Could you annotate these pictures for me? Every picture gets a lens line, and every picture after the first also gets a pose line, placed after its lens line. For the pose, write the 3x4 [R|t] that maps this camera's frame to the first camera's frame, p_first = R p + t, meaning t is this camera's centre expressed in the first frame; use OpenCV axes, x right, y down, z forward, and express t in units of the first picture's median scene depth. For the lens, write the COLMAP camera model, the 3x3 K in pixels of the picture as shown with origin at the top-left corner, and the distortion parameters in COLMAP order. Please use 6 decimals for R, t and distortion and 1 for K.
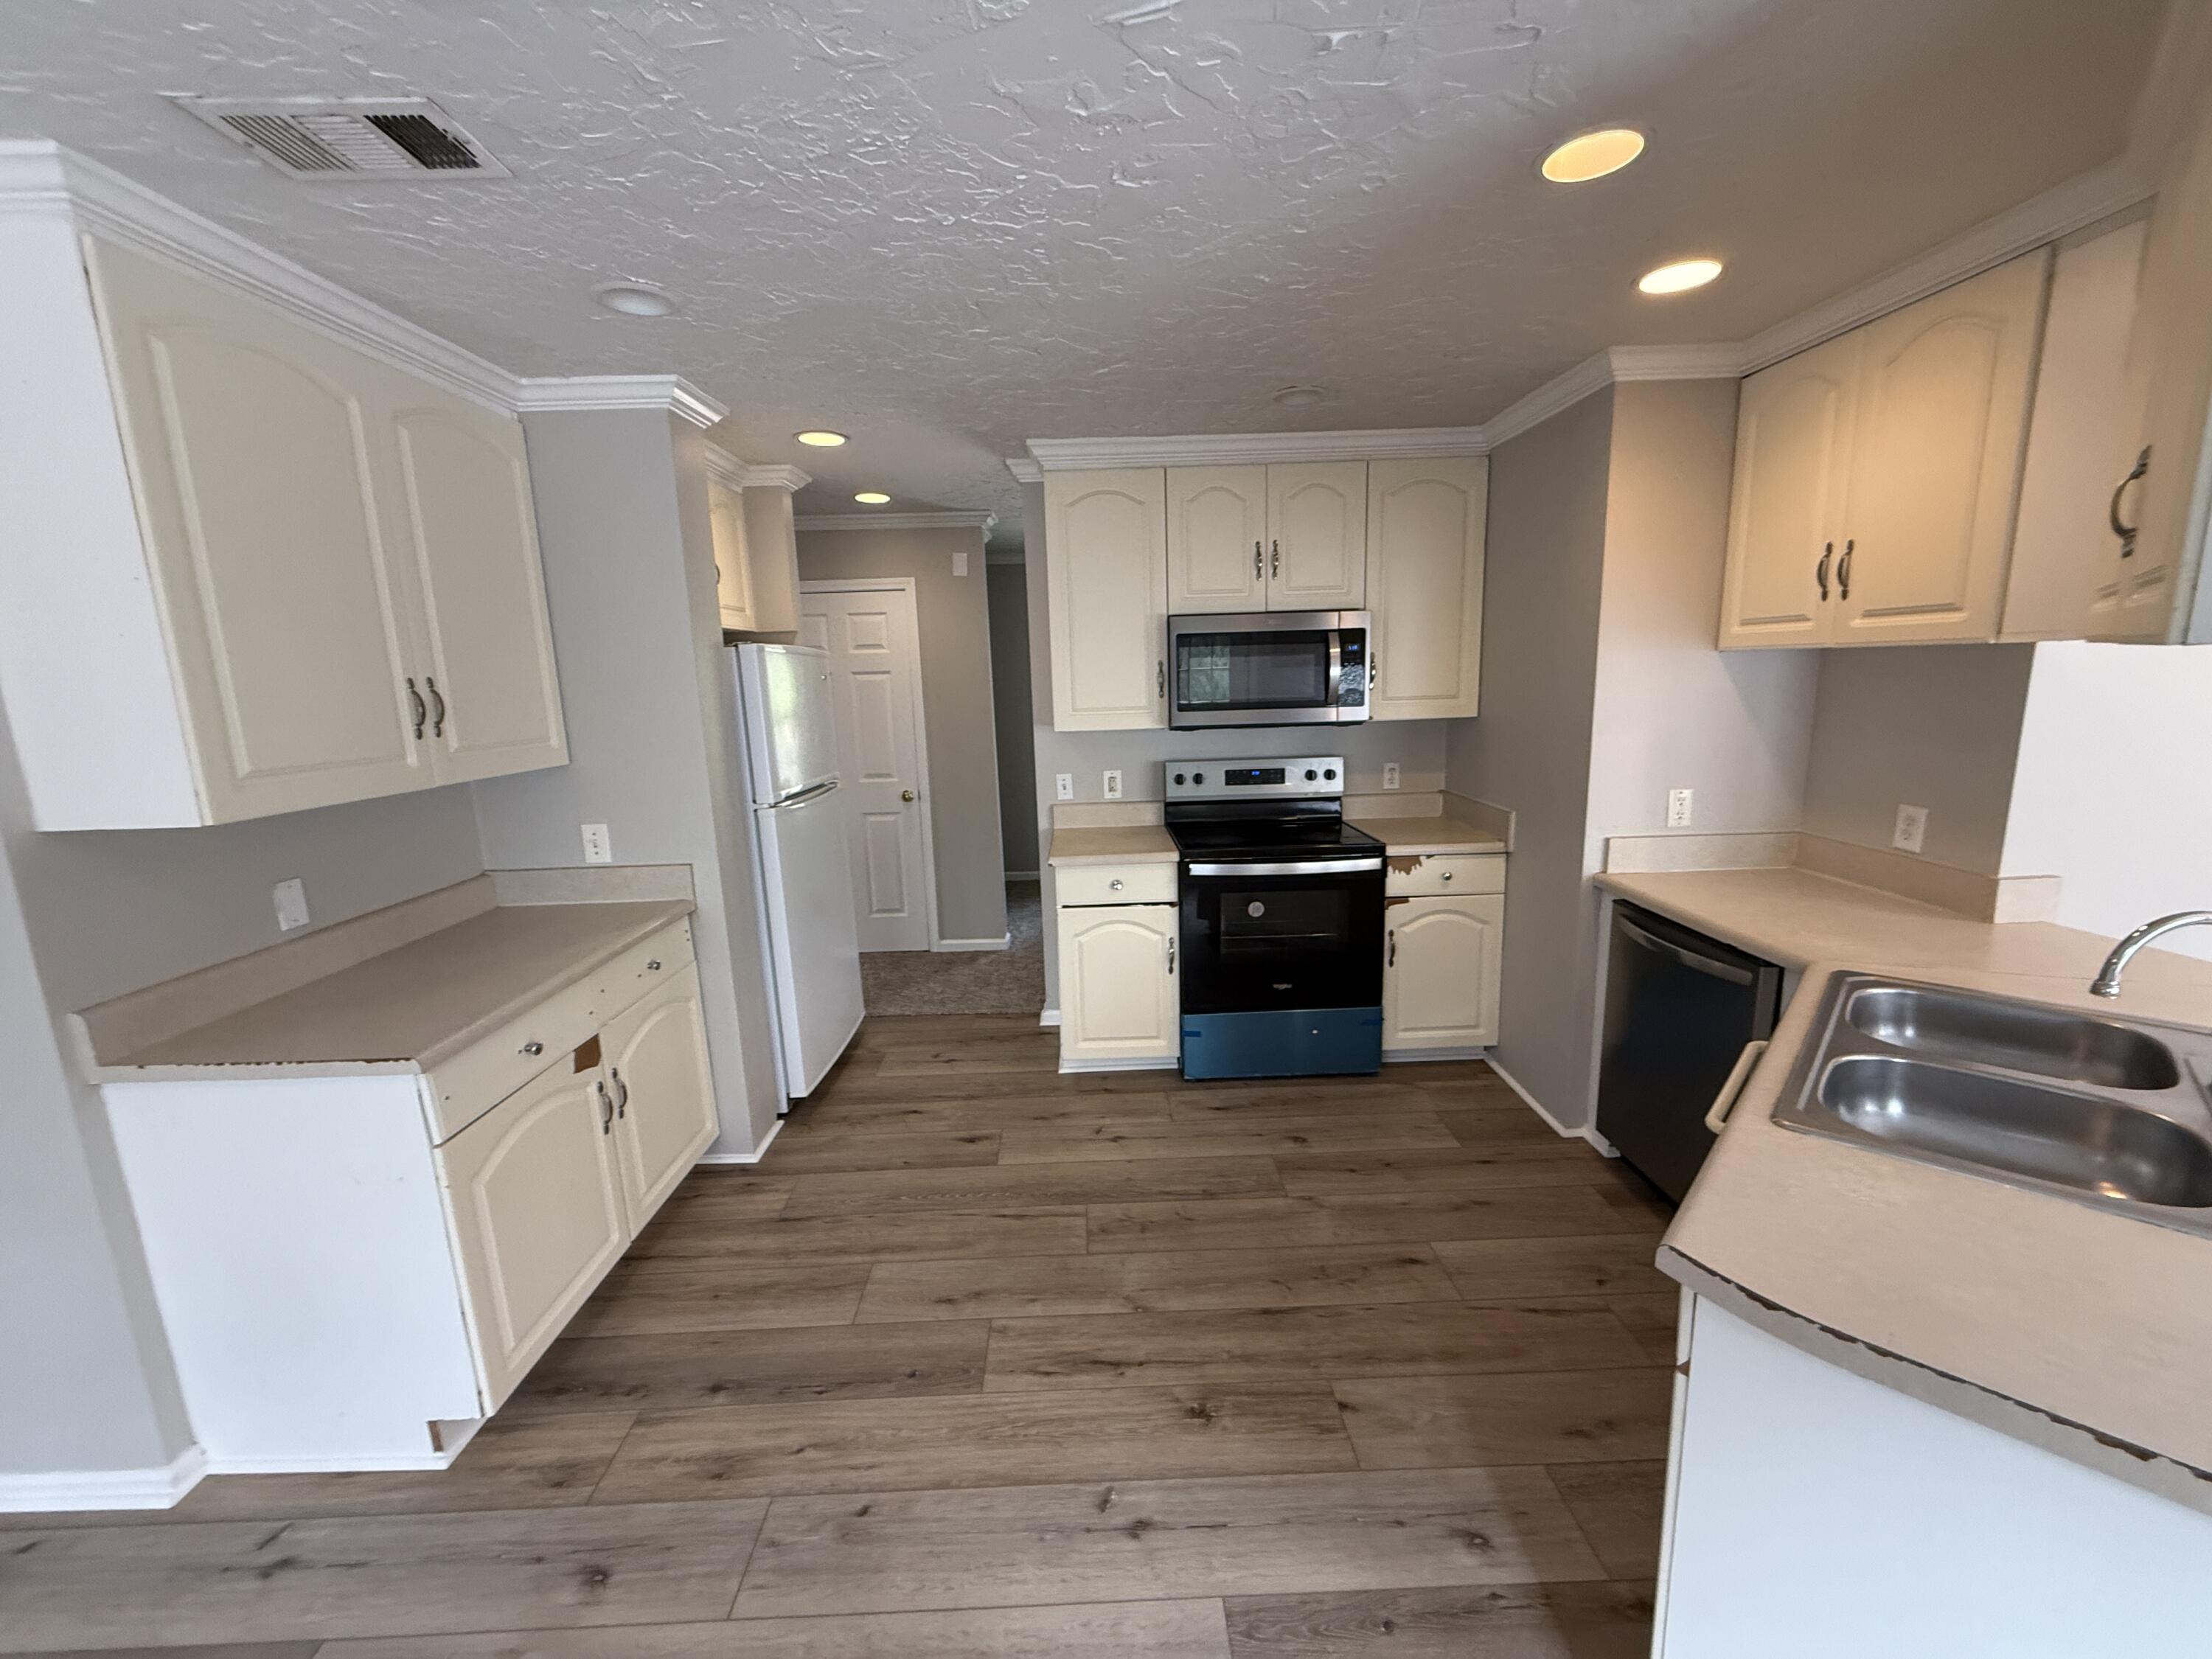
lens RADIAL K [[877.8, 0, 1095.8], [0, 877.8, 828.4], [0, 0, 1]] dist [-0.001152, -0.000181]
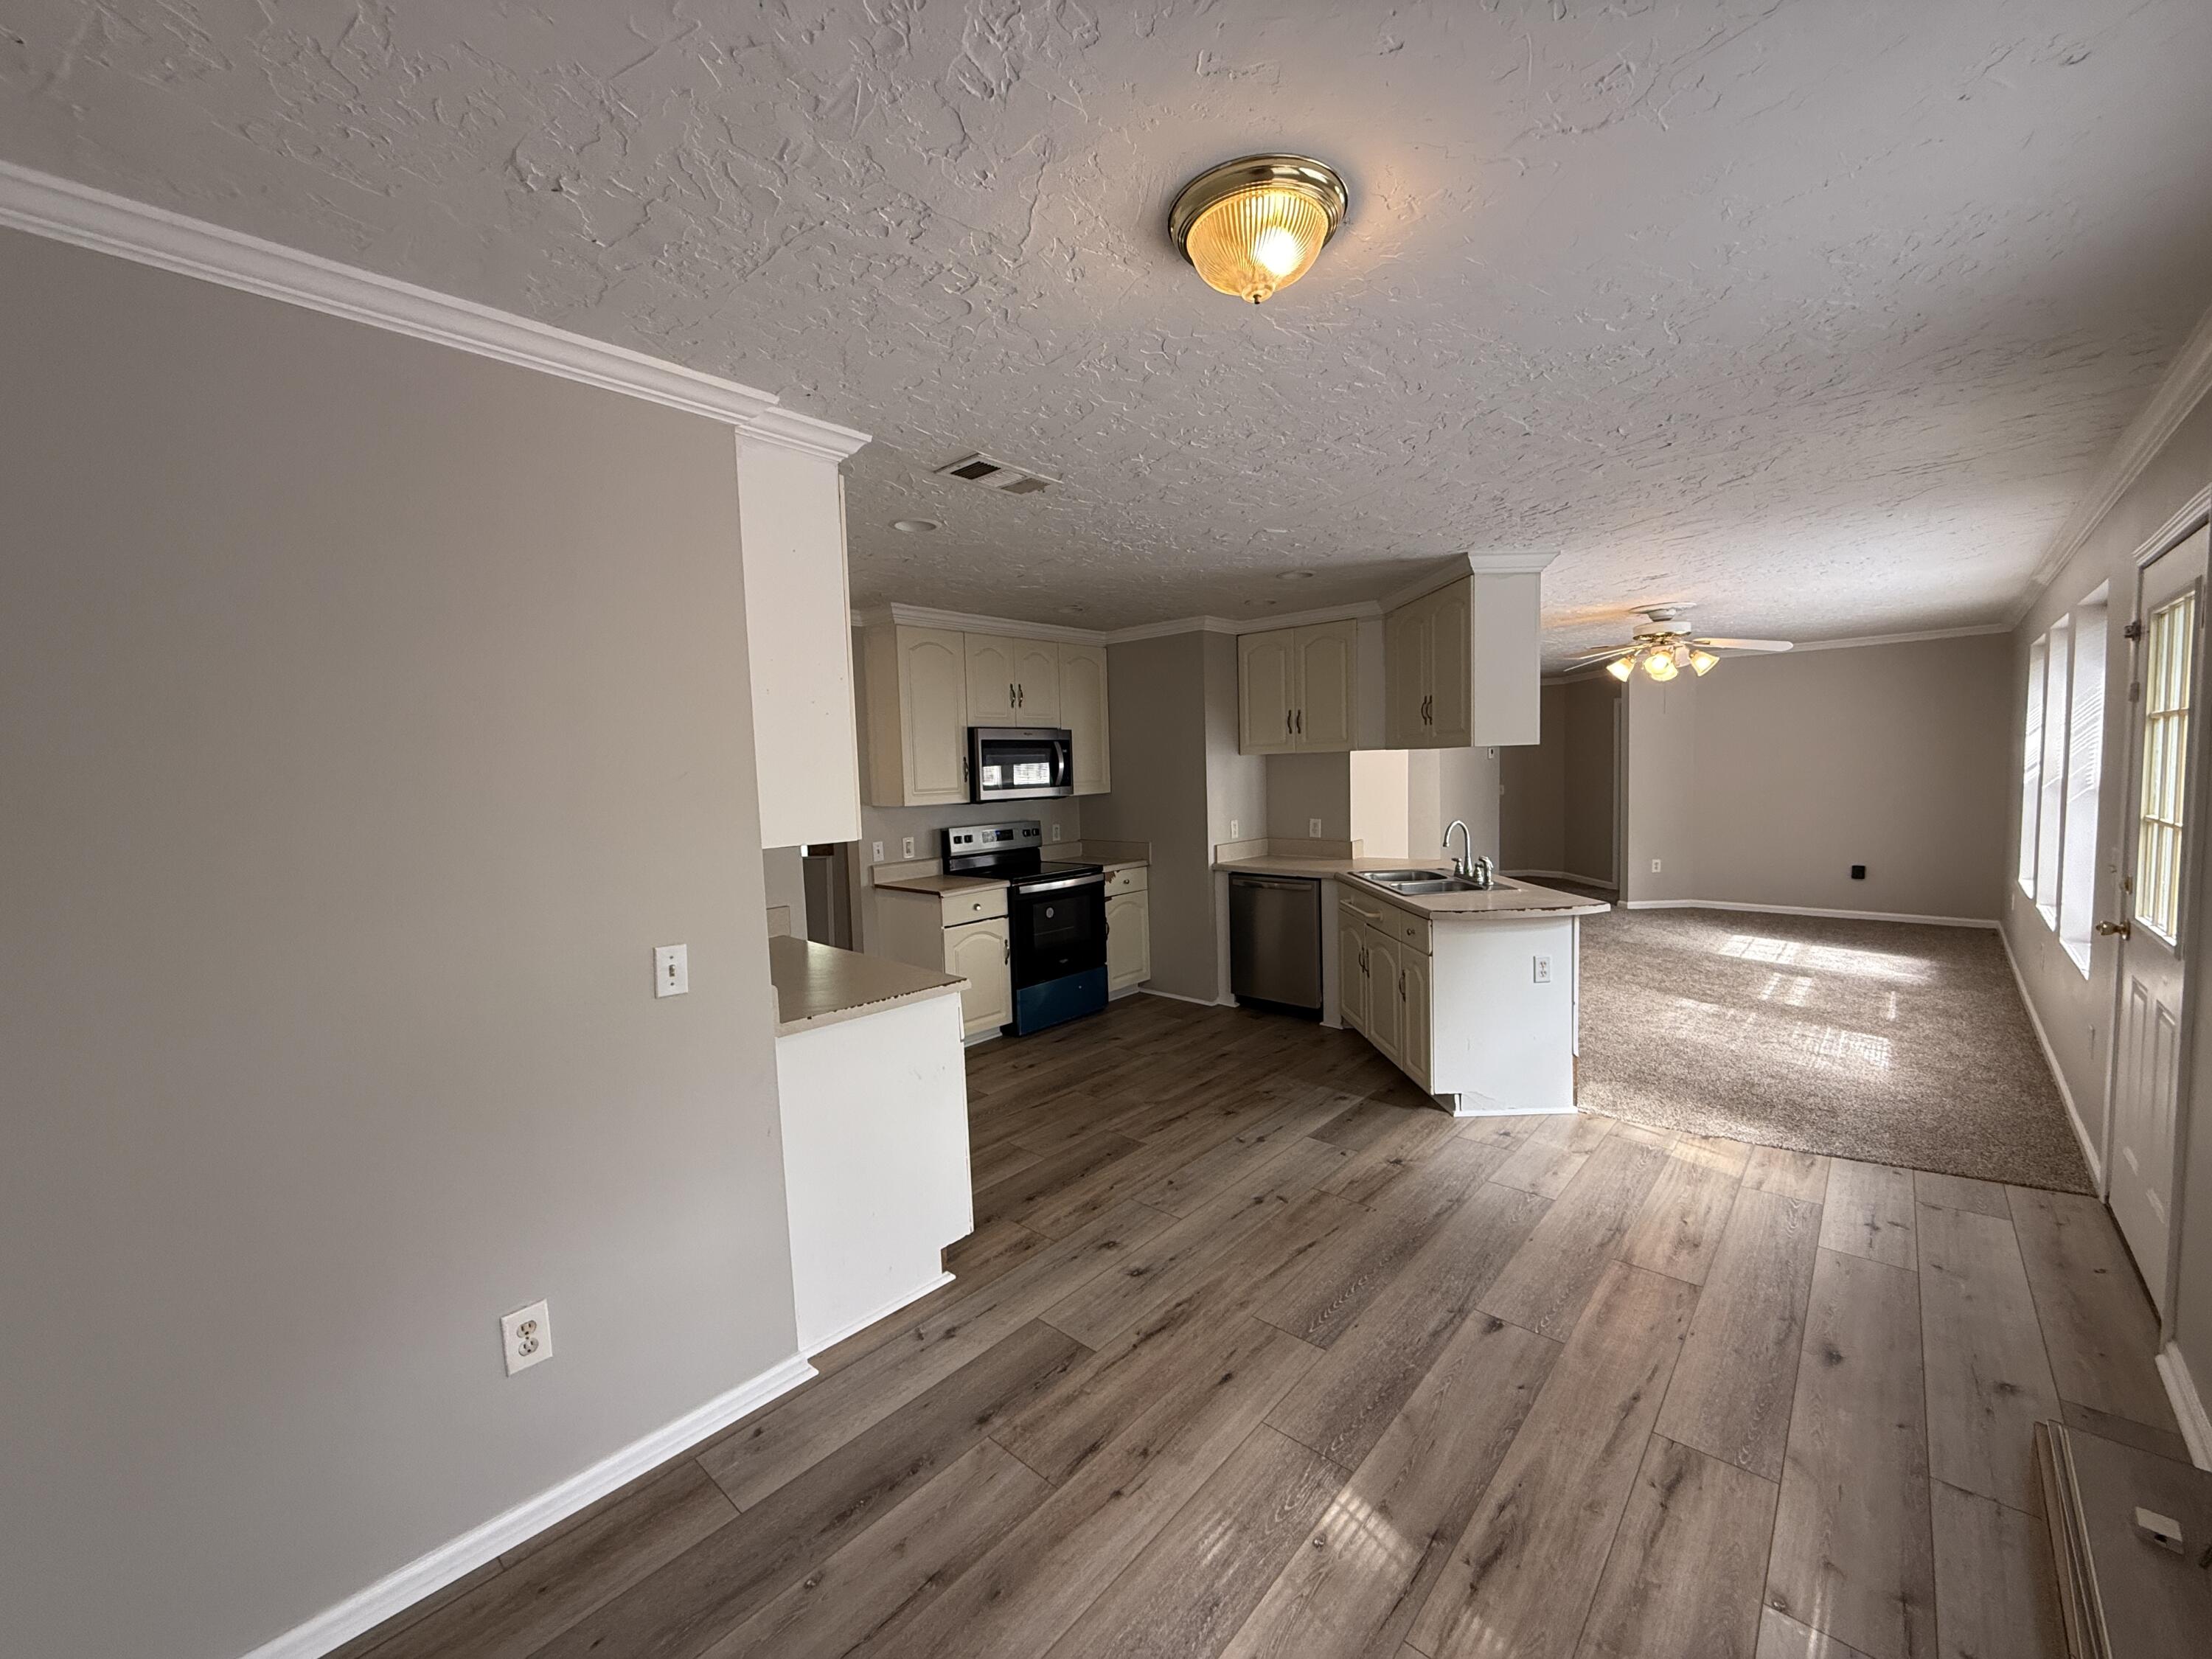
lens RADIAL K [[877.8, 0, 1095.8], [0, 877.8, 828.4], [0, 0, 1]] dist [-0.001152, -0.000181]
pose [[0.689341, -0.040949, 0.723278, -1.084982], [0.135872, 0.987992, -0.073562, 0.084533], [-0.711581, 0.148983, 0.686627, -0.195974]]
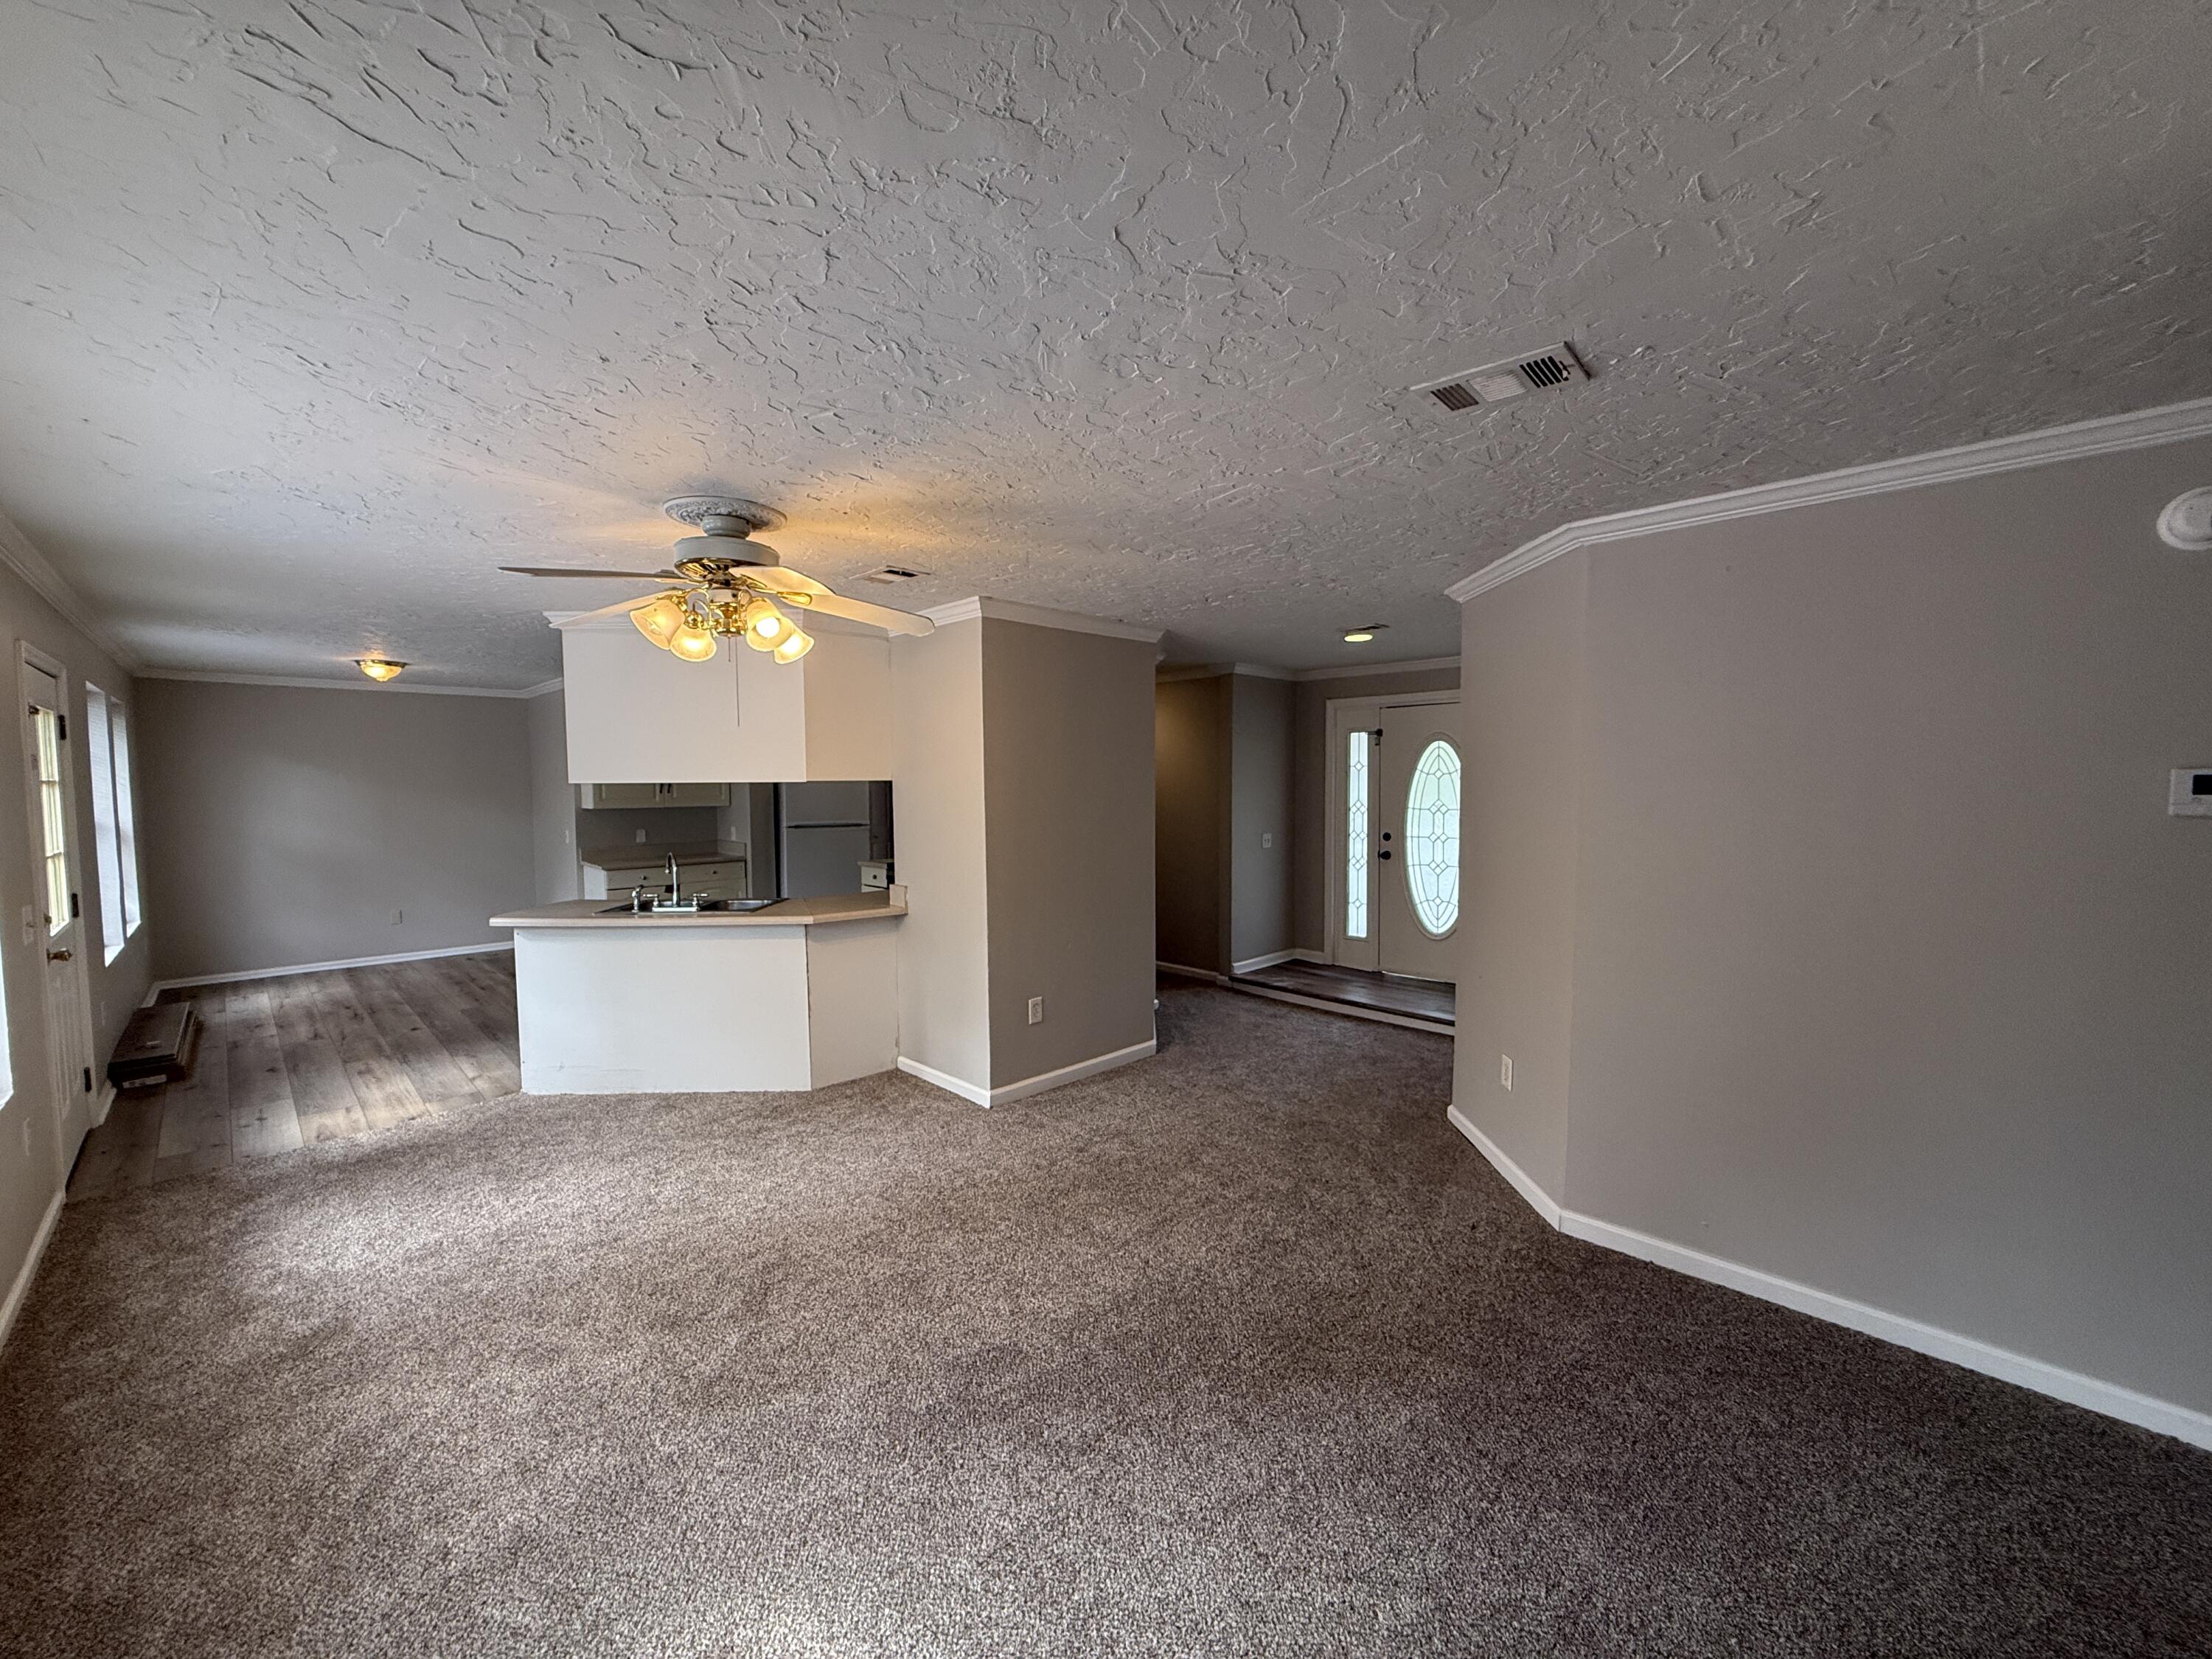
lens RADIAL K [[877.8, 0, 1095.8], [0, 877.8, 828.4], [0, 0, 1]] dist [-0.001152, -0.000181]
pose [[0.689454, 0.071117, -0.720829, 2.390470], [-0.145227, 0.988533, -0.041377, -0.055292], [0.709621, 0.133211, 0.691876, -0.160350]]
